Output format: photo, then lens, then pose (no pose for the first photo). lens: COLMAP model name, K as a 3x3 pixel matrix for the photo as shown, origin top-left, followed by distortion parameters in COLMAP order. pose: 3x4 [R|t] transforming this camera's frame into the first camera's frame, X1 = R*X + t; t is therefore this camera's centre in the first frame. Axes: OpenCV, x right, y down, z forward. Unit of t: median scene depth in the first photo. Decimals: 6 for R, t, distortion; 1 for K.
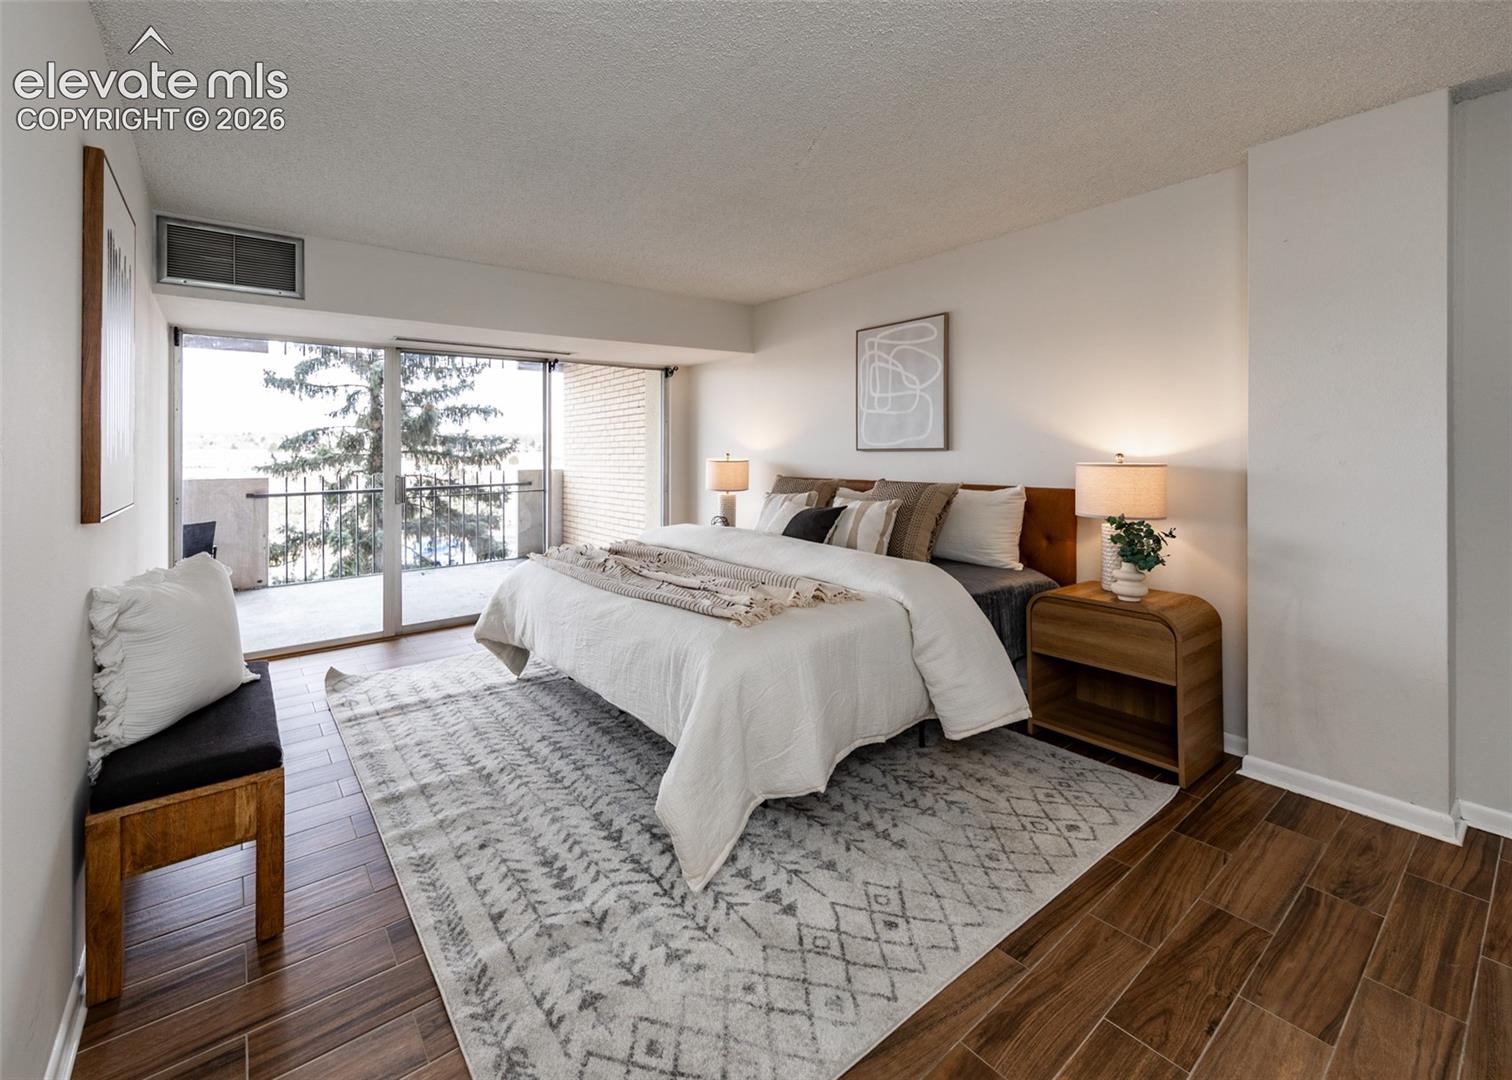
lens RADIAL K [[635.2, 0, 707.2], [0, 635.2, 451.7], [0, 0, 1]] dist [0.004228, 0.000178]
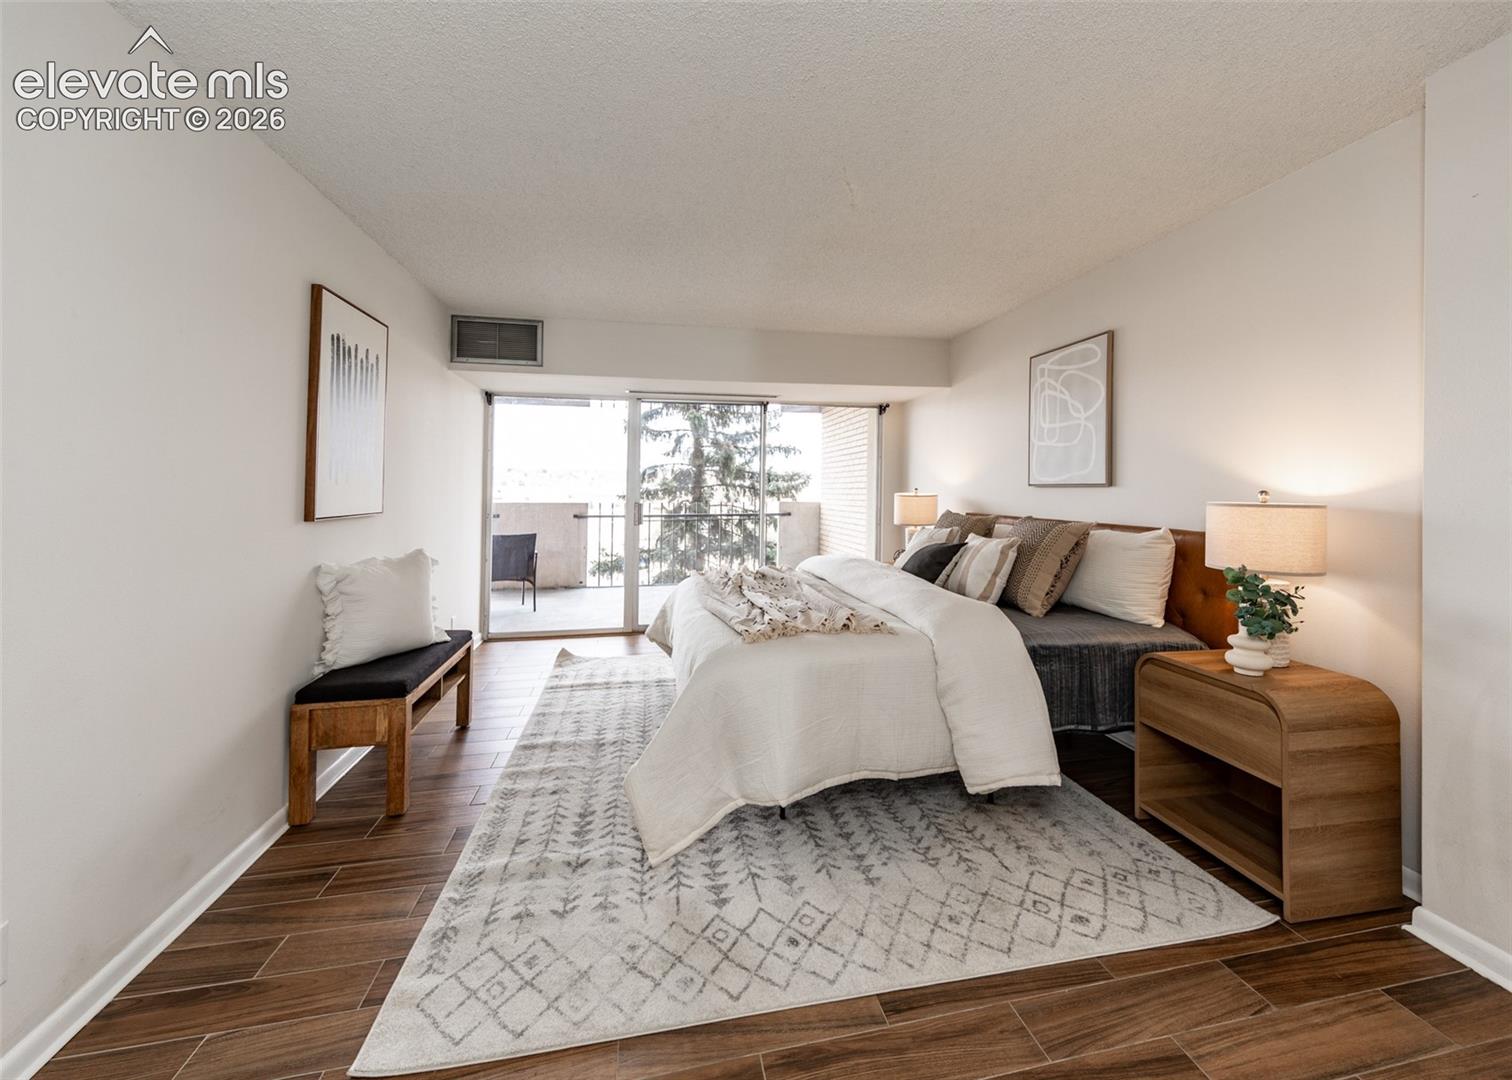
lens RADIAL K [[612.3, 0, 780.5], [0, 612.3, 480.1], [0, 0, 1]] dist [0.004720, 0.000044]
pose [[0.913202, 0.007742, -0.407434, 0.465833], [-0.013122, 0.999860, -0.010414, 0.006453], [0.407296, 0.014856, 0.913175, 0.054531]]
